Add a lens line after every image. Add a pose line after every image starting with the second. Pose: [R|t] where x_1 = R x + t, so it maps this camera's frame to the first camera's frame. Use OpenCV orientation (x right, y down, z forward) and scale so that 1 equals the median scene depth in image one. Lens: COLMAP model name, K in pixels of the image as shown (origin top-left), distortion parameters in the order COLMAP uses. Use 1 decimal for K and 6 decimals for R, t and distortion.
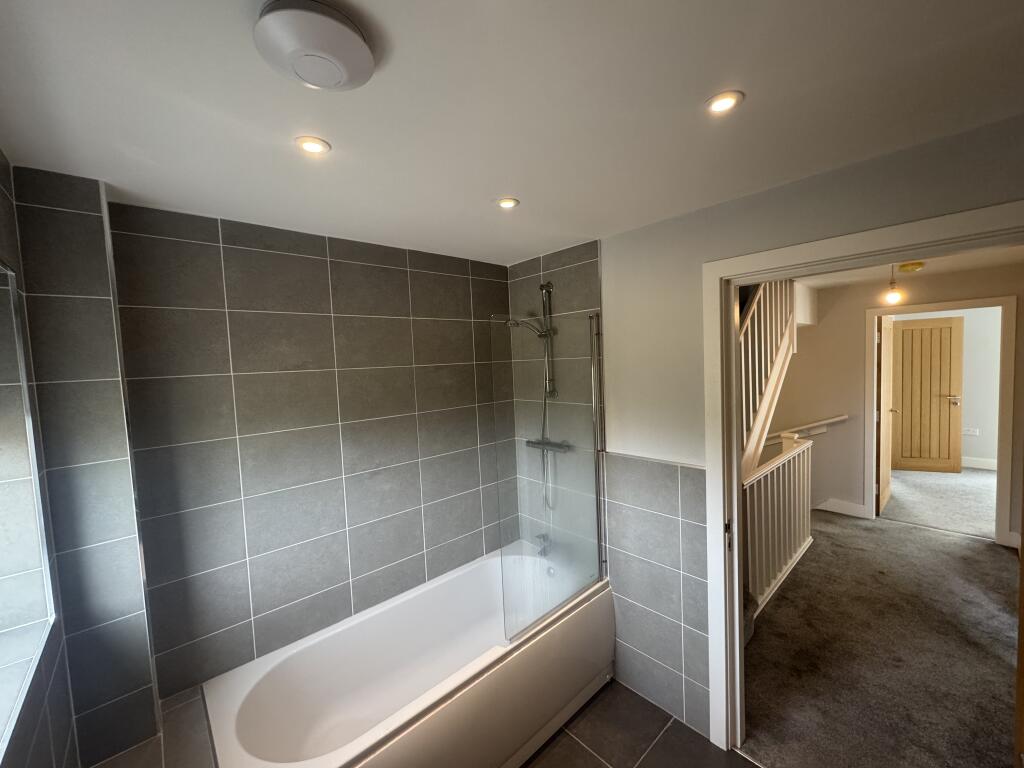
lens RADIAL K [[412.9, 0, 510.3], [0, 412.9, 385.2], [0, 0, 1]] dist [-0.000028, -0.000202]
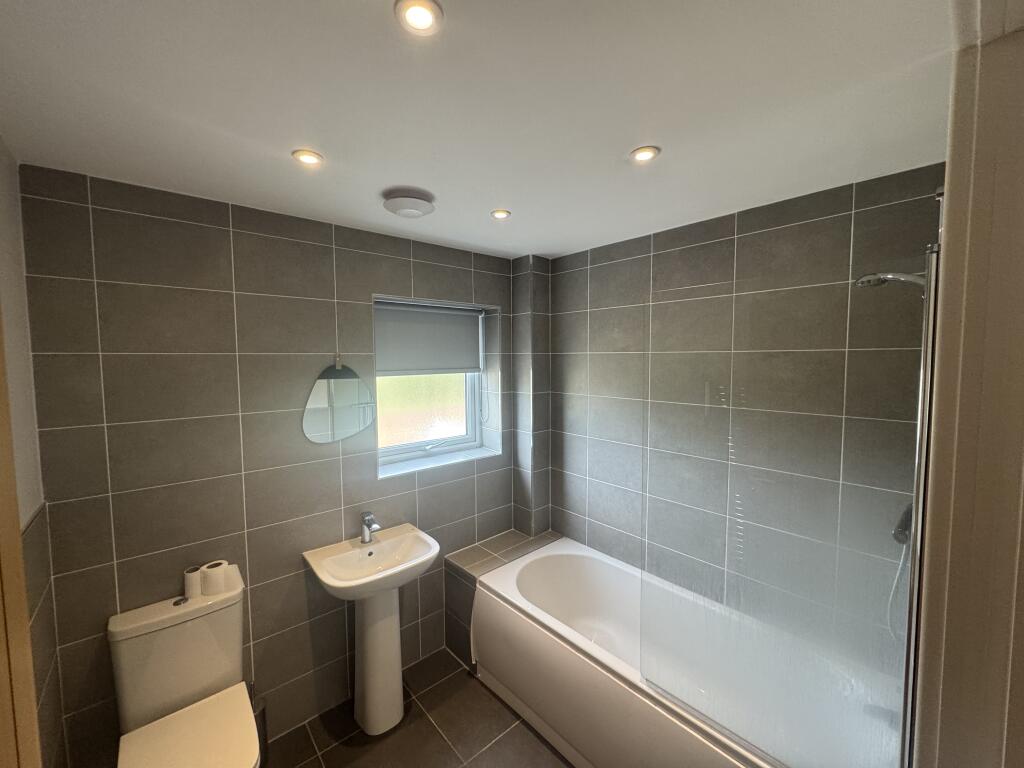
lens RADIAL K [[412.9, 0, 510.3], [0, 412.9, 385.2], [0, 0, 1]] dist [-0.000028, -0.000202]
pose [[-0.022236, 0.114769, -0.993143, 0.766990], [-0.052497, 0.991884, 0.115799, -0.064890], [0.998373, 0.054712, -0.016030, 0.692890]]
